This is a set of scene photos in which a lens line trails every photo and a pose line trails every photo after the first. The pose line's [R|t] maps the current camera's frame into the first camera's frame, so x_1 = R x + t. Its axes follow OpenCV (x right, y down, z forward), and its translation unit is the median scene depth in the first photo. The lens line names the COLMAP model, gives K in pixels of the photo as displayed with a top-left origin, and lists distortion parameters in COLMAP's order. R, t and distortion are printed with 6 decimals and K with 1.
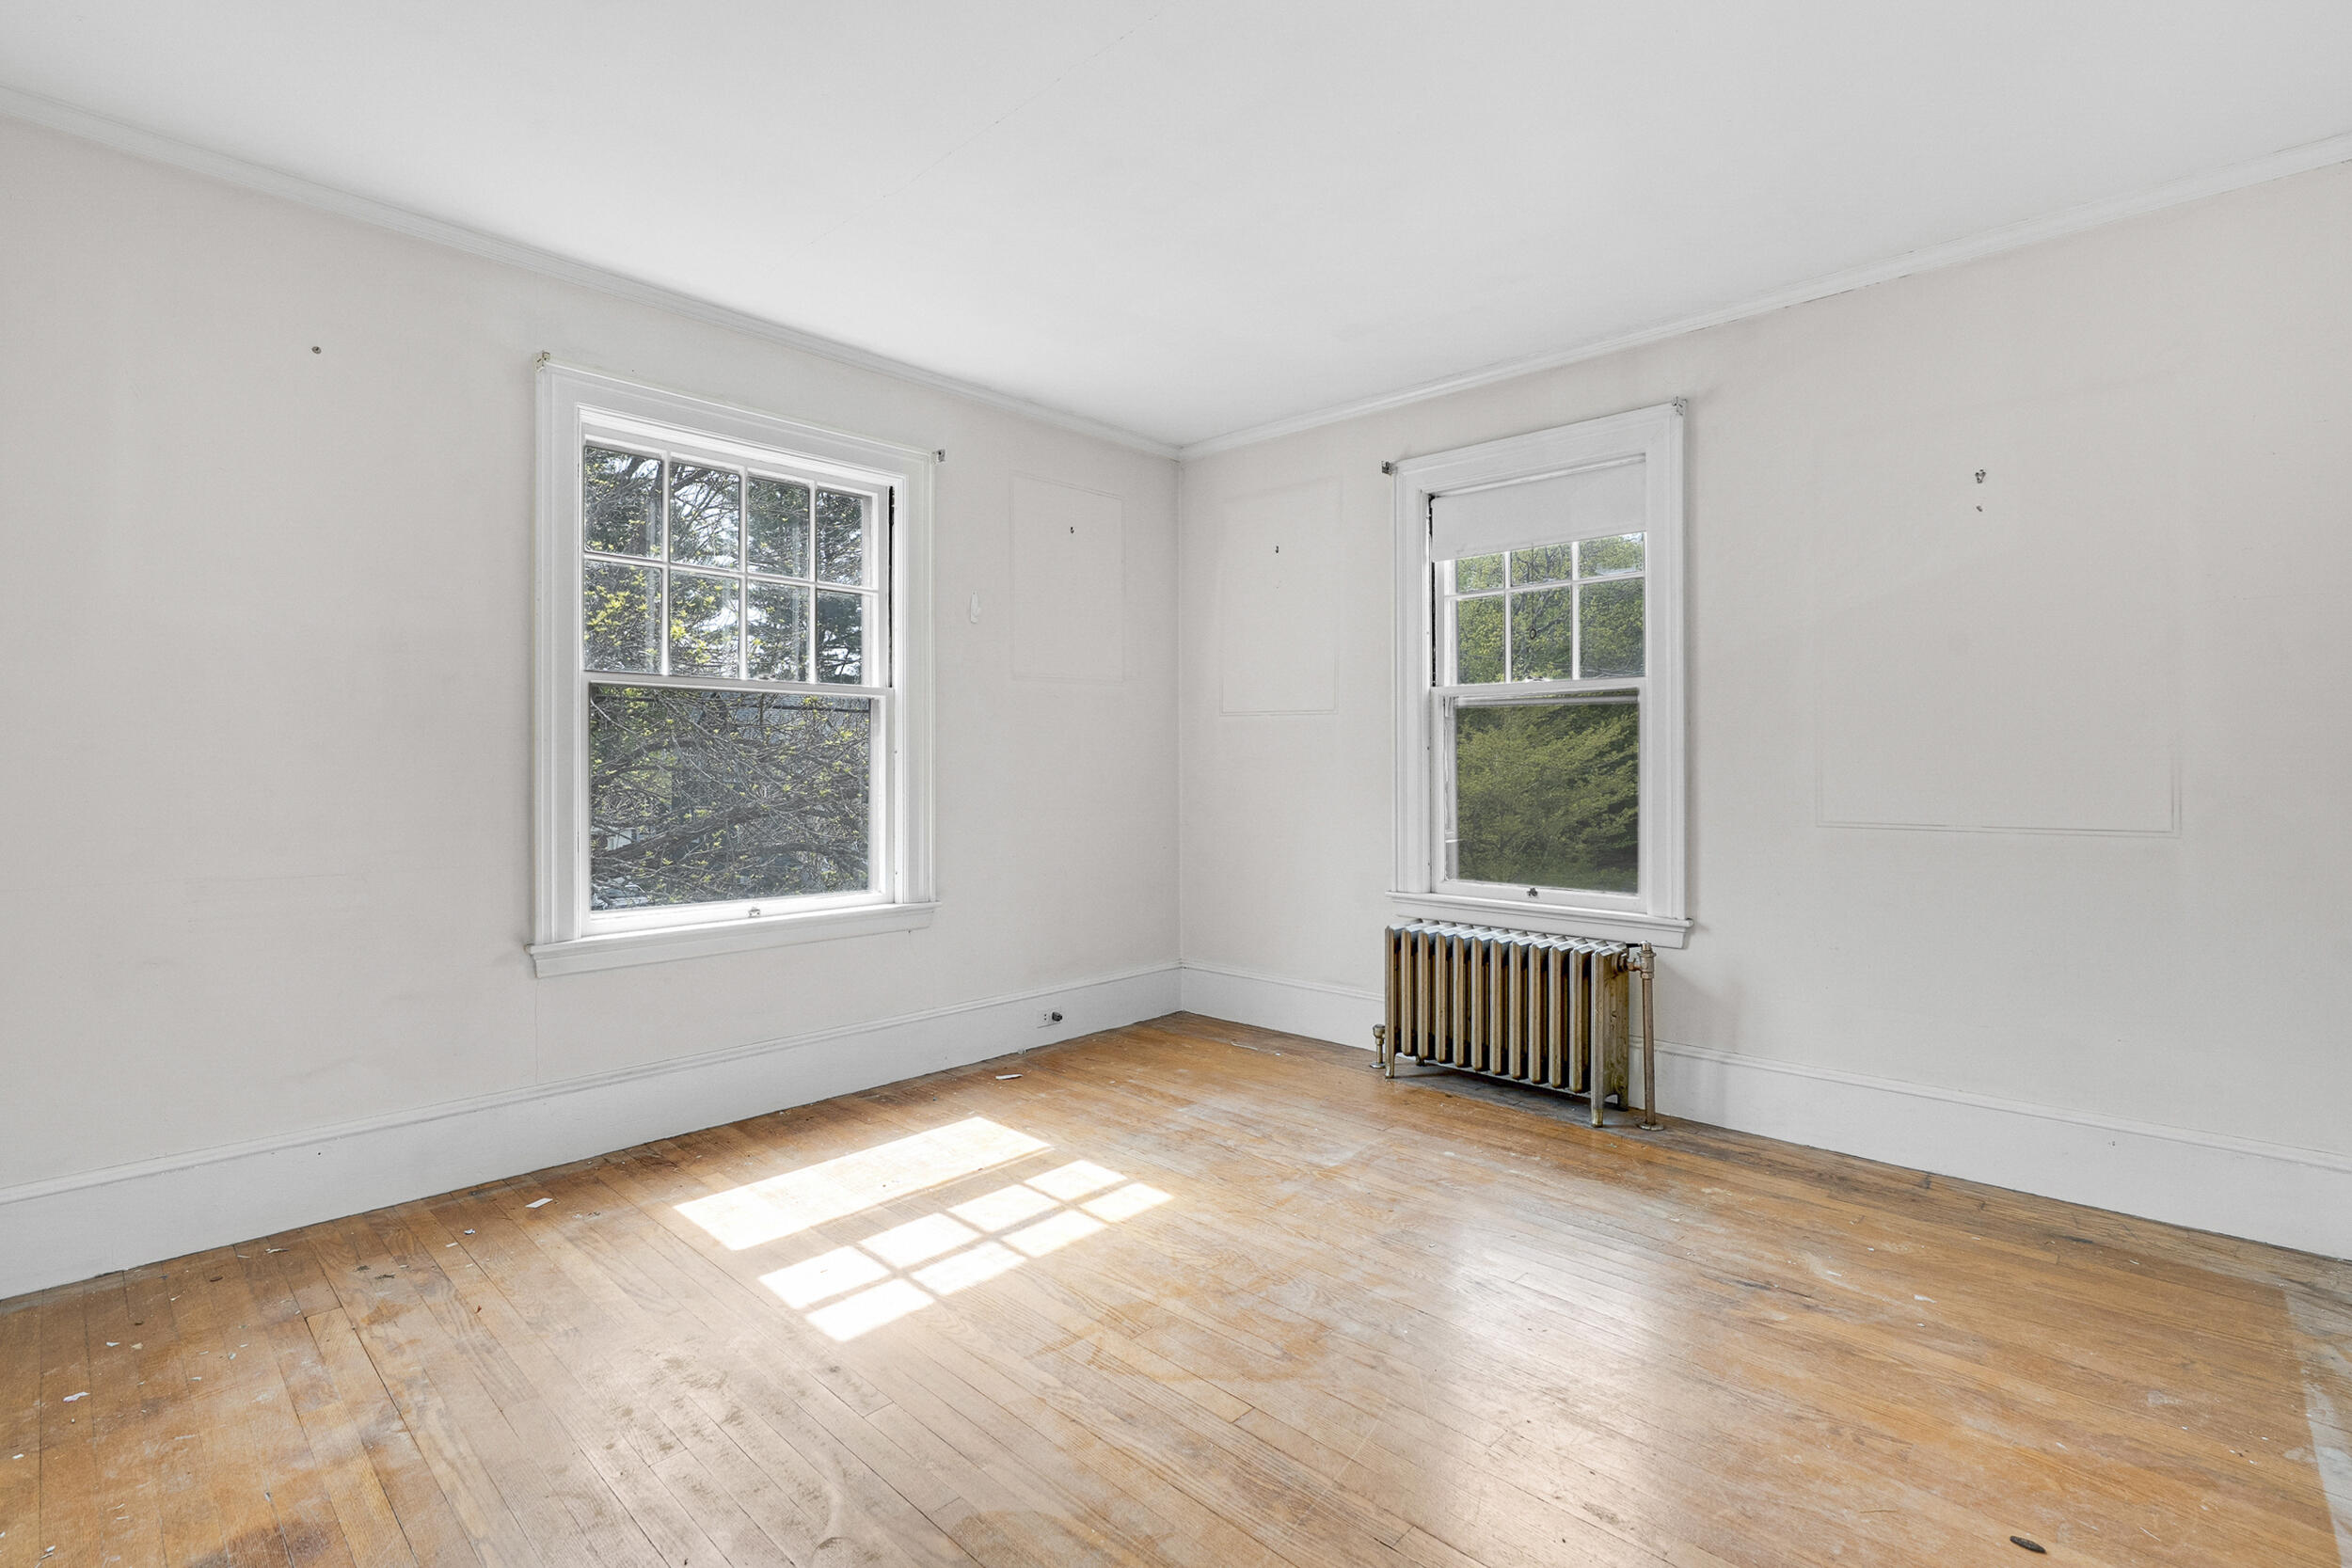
lens RADIAL K [[1056.3, 0, 1175.1], [0, 1056.3, 772.4], [0, 0, 1]] dist [-0.002522, 0.000141]
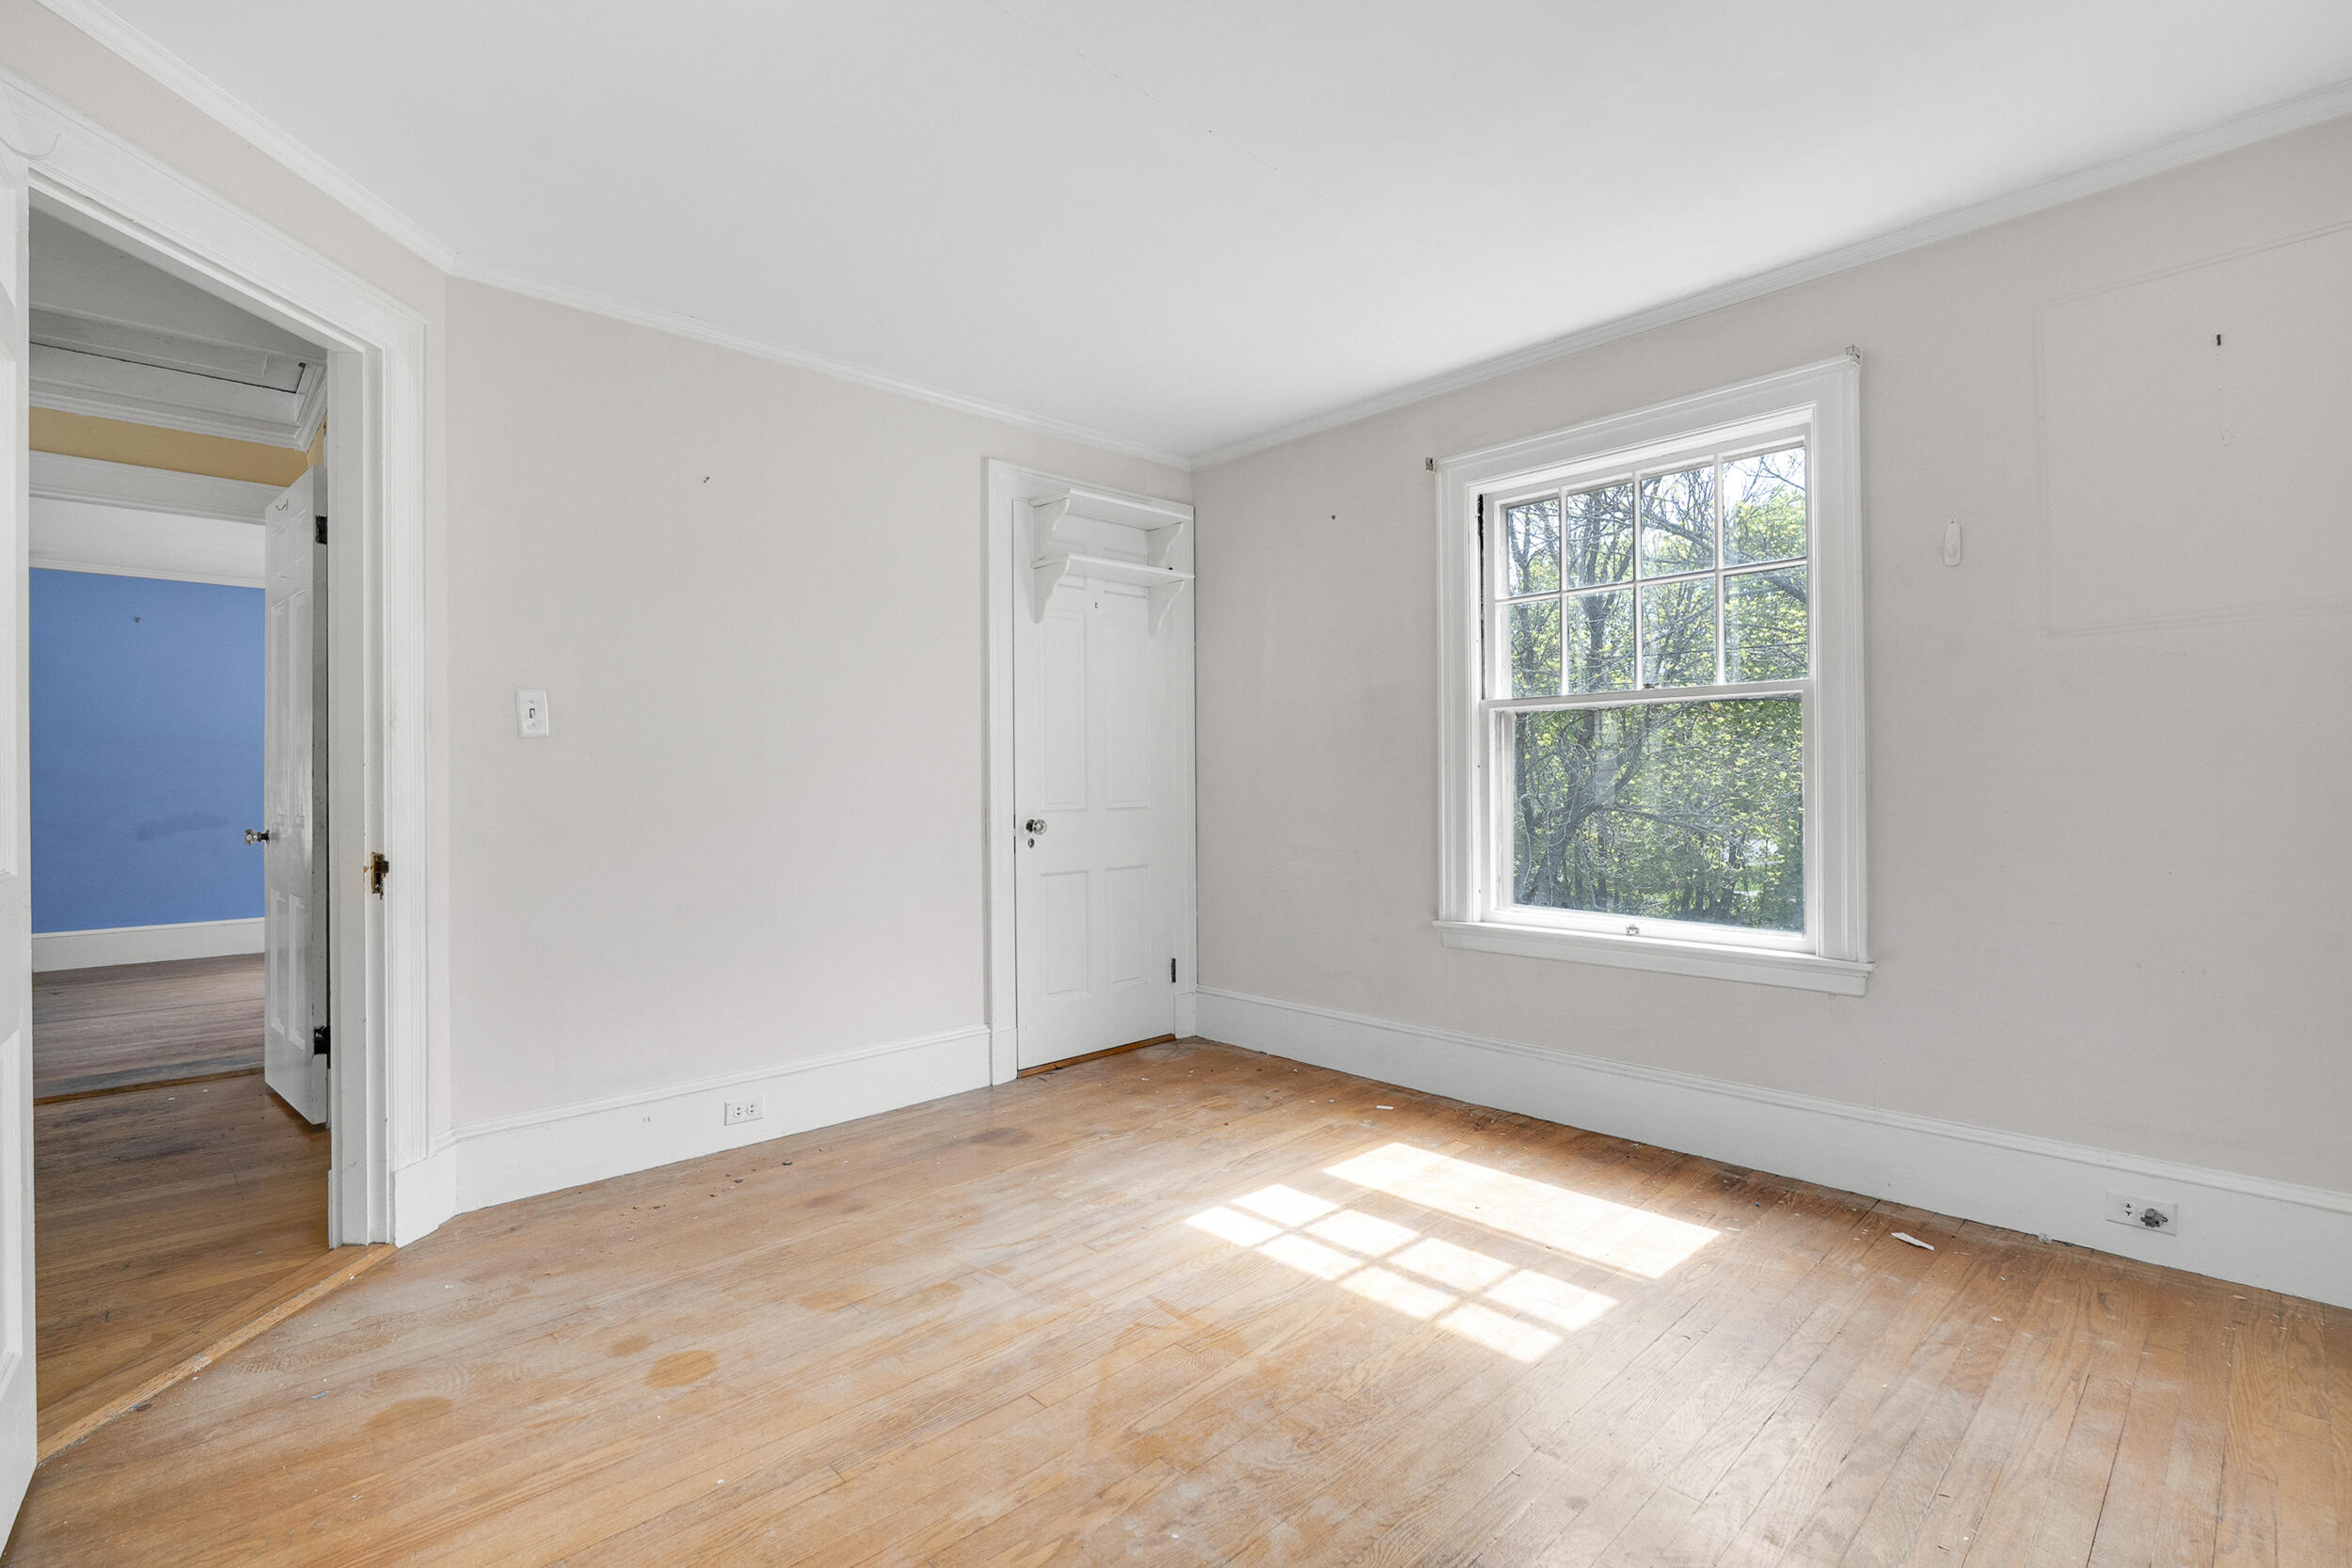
lens RADIAL K [[1094.6, 0, 1180.5], [0, 1094.6, 773.4], [0, 0, 1]] dist [0.023437, 0.000039]
pose [[-0.038850, -0.000476, -0.999245, 0.746934], [0.005834, 0.999983, -0.000703, -0.015877], [0.999228, -0.005857, -0.038846, 0.741622]]
